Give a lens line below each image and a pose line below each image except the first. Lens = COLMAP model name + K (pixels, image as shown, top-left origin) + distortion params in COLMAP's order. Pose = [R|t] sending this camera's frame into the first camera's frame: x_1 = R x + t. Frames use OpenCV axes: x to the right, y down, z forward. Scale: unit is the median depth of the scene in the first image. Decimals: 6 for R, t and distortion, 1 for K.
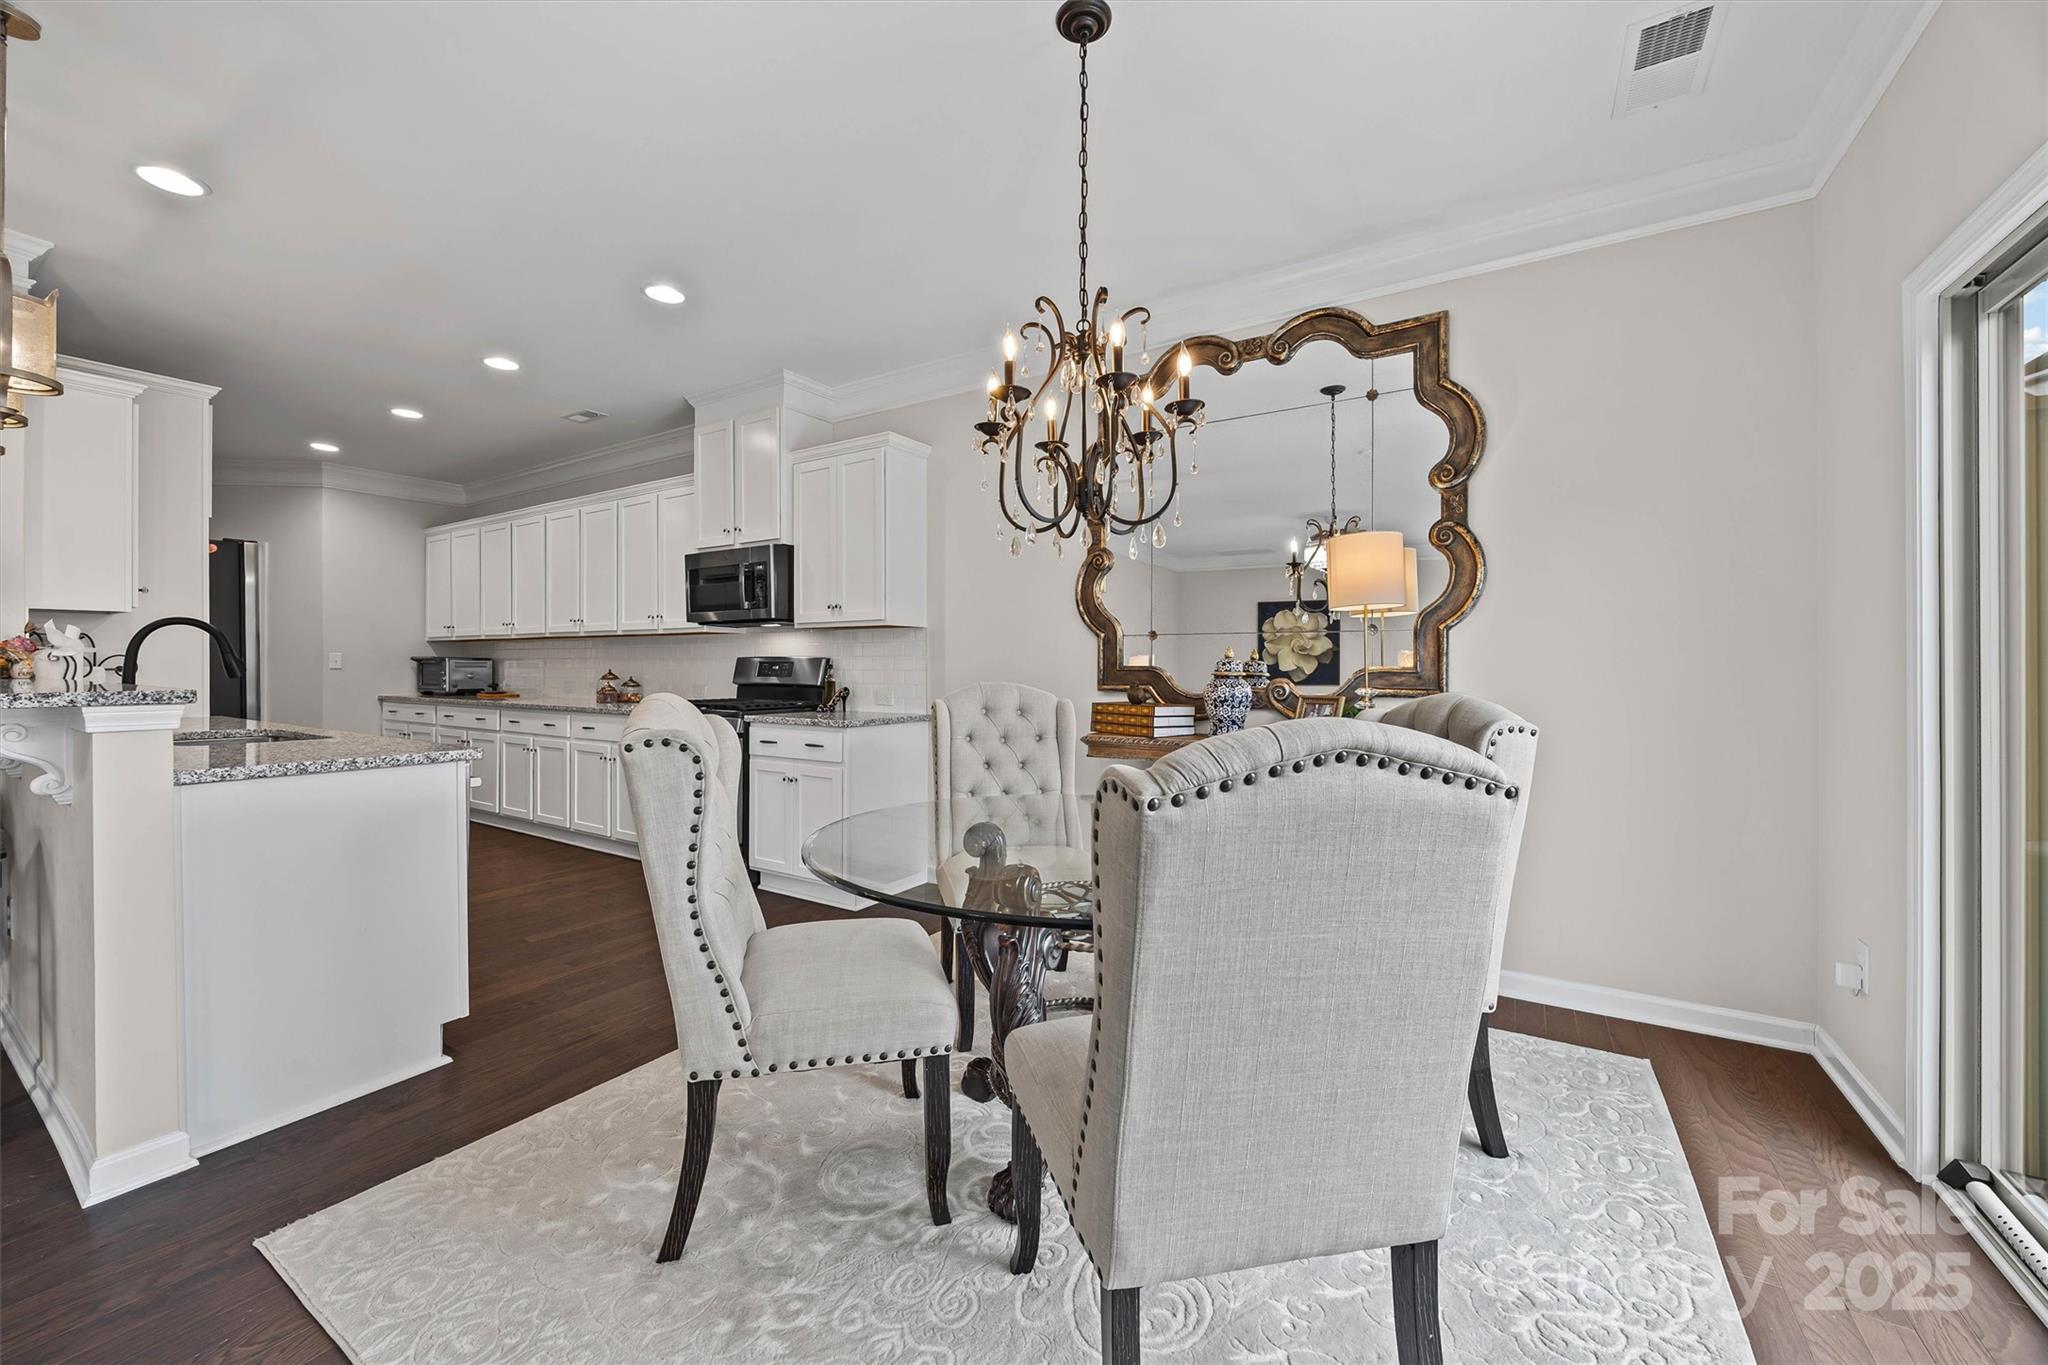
lens RADIAL K [[781.6, 0, 1009.1], [0, 781.6, 667.8], [0, 0, 1]] dist [-0.000100, -0.000470]
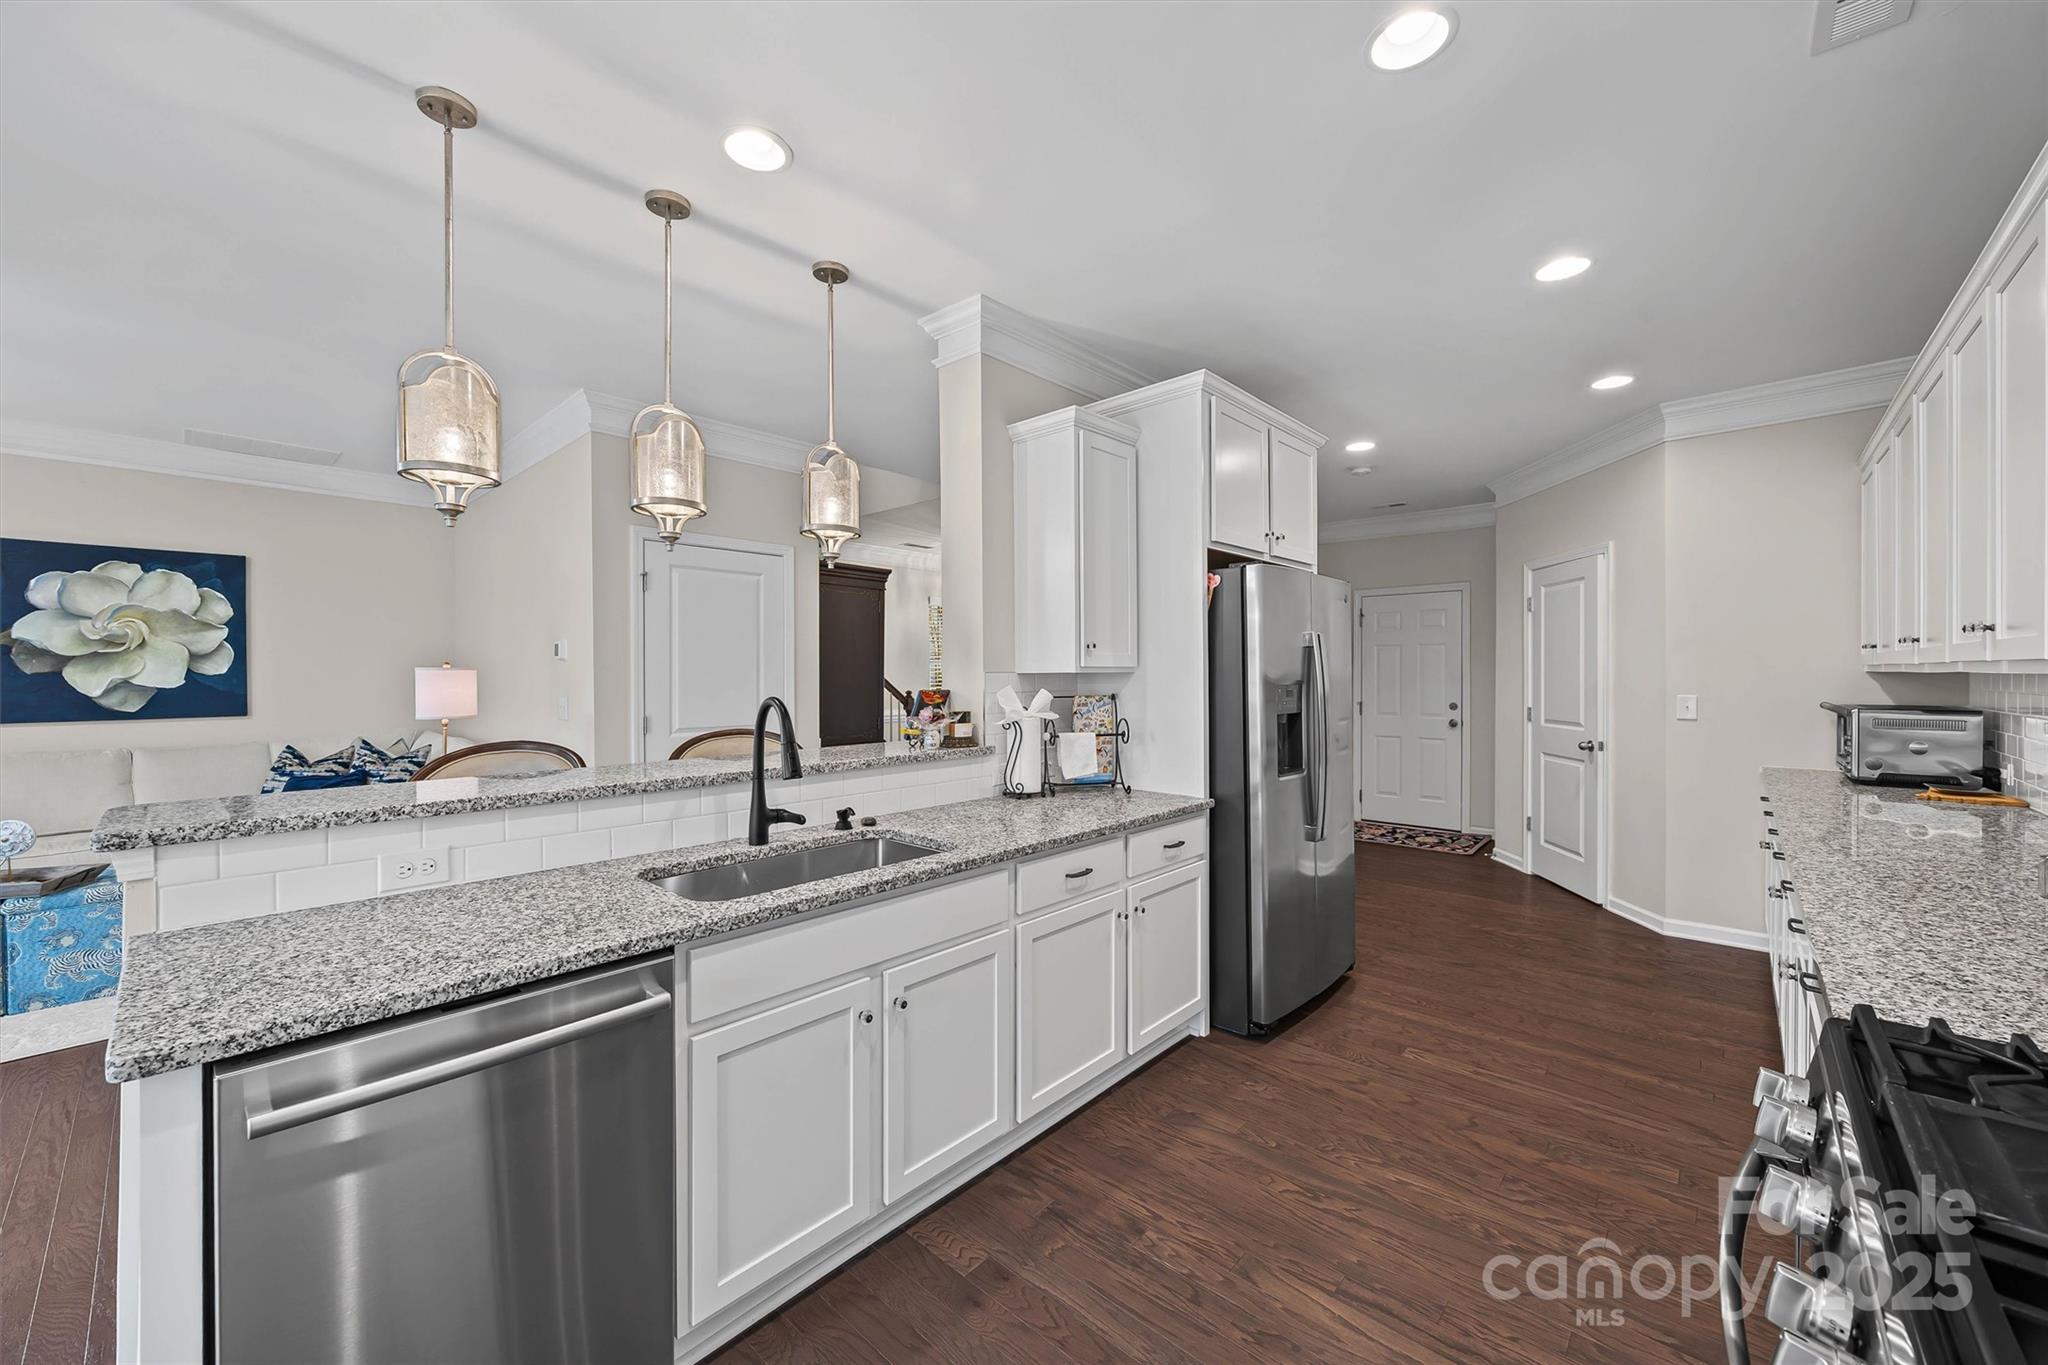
lens RADIAL K [[781.6, 0, 1009.8], [0, 781.6, 679.6], [0, 0, 1]] dist [-0.000100, -0.000470]
pose [[-0.177613, 0.003170, -0.984095, -0.184140], [0.001987, 0.999994, 0.002862, -0.047511], [0.984098, -0.001447, -0.177618, 0.775645]]
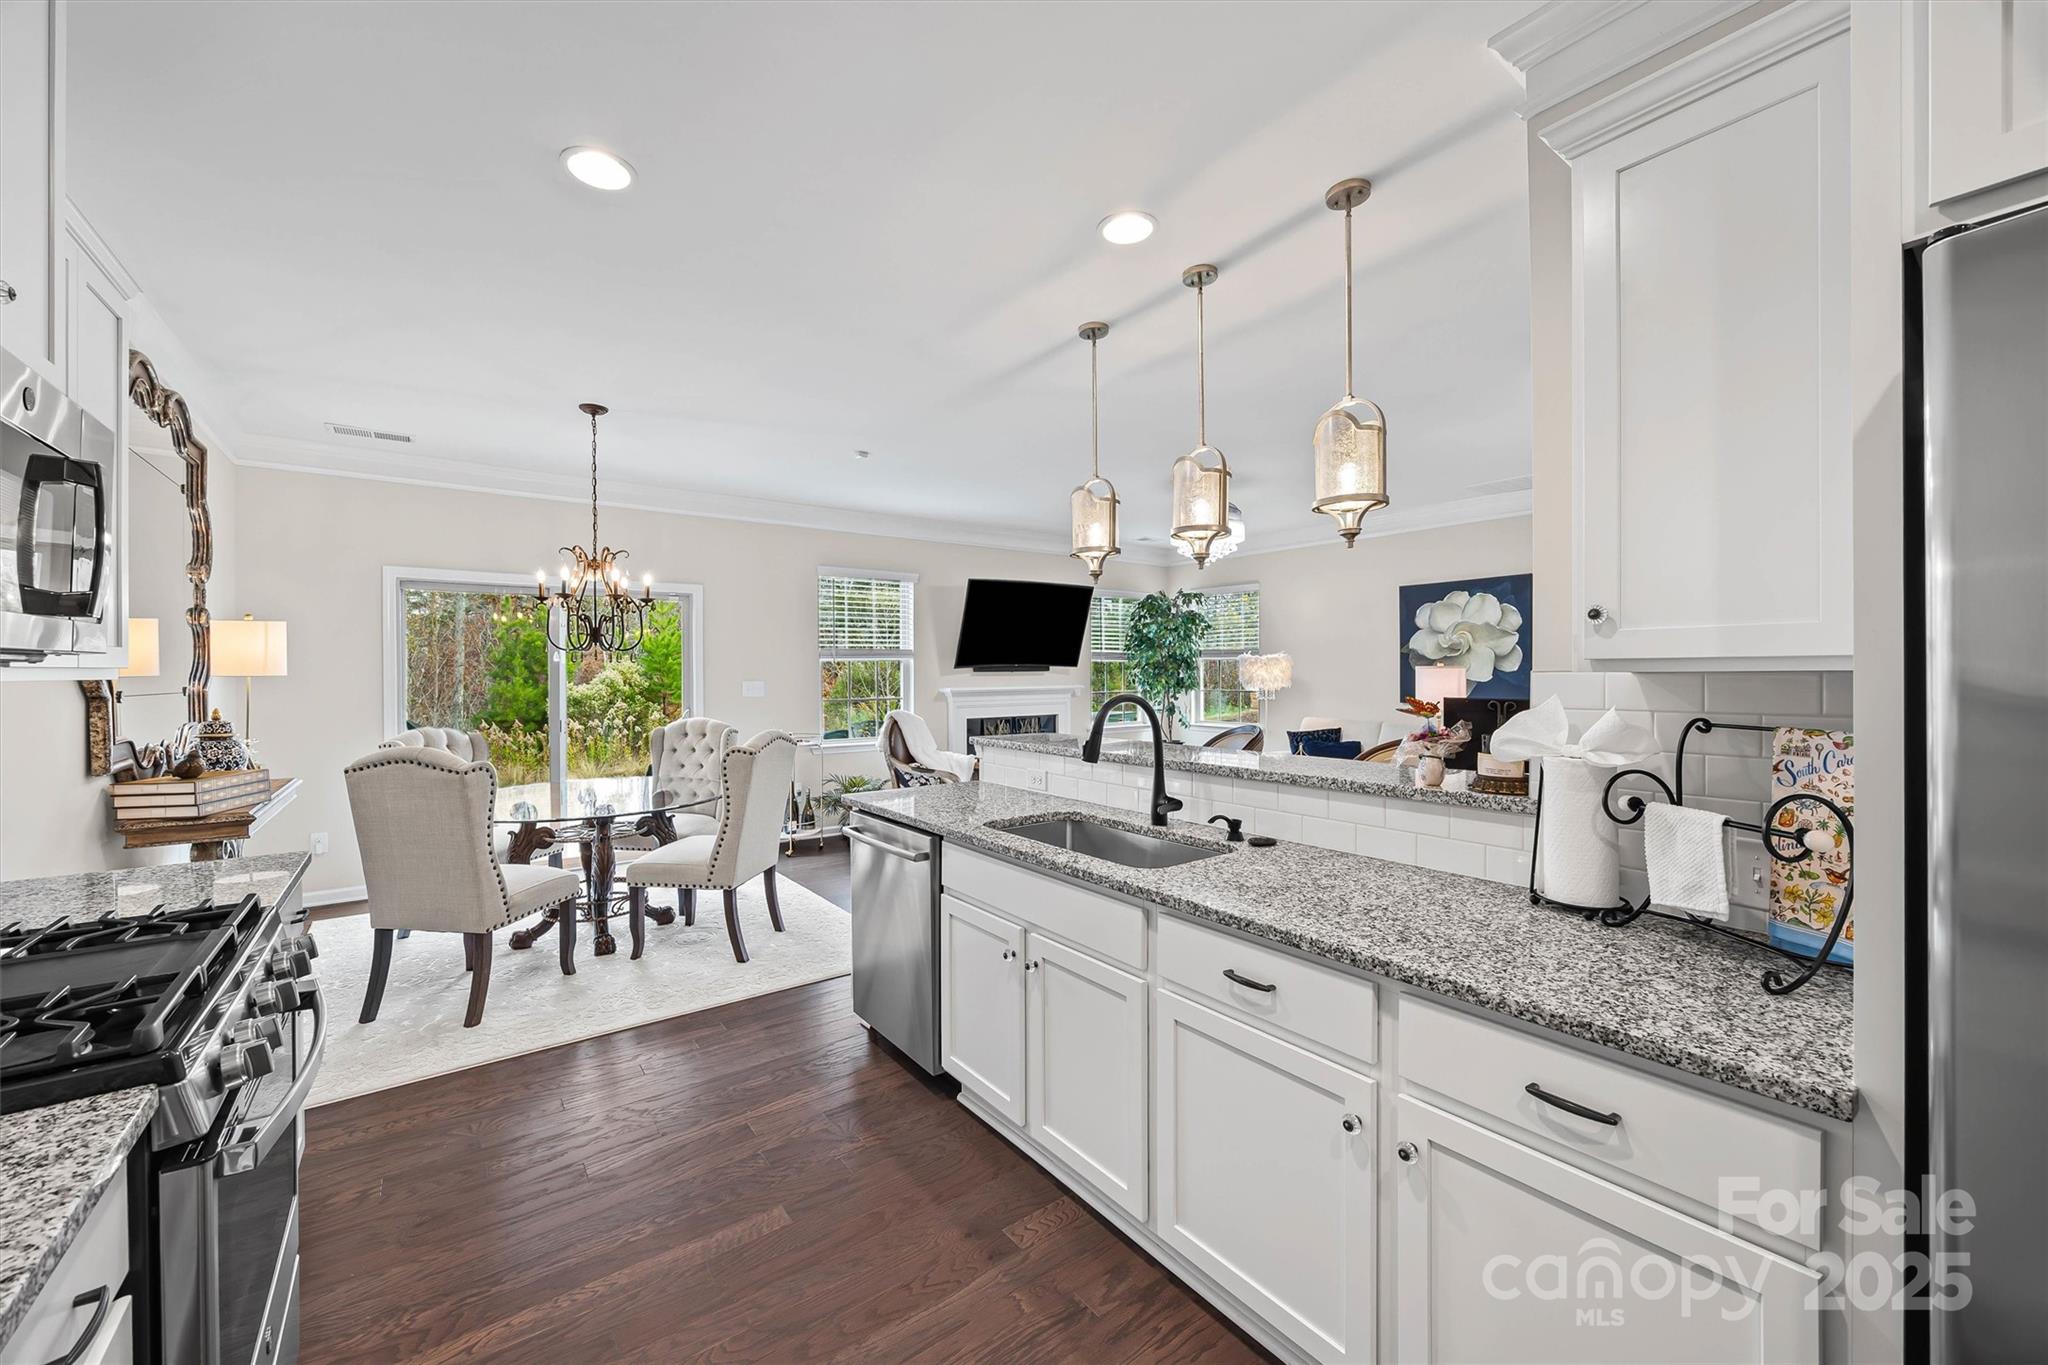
lens RADIAL K [[781.6, 0, 1013.3], [0, 781.6, 676.9], [0, 0, 1]] dist [-0.000100, -0.000470]
pose [[-0.935408, -0.002273, 0.353563, -0.717467], [-0.000463, 0.999986, 0.005206, -0.050699], [-0.353570, 0.004706, -0.935396, 1.076199]]
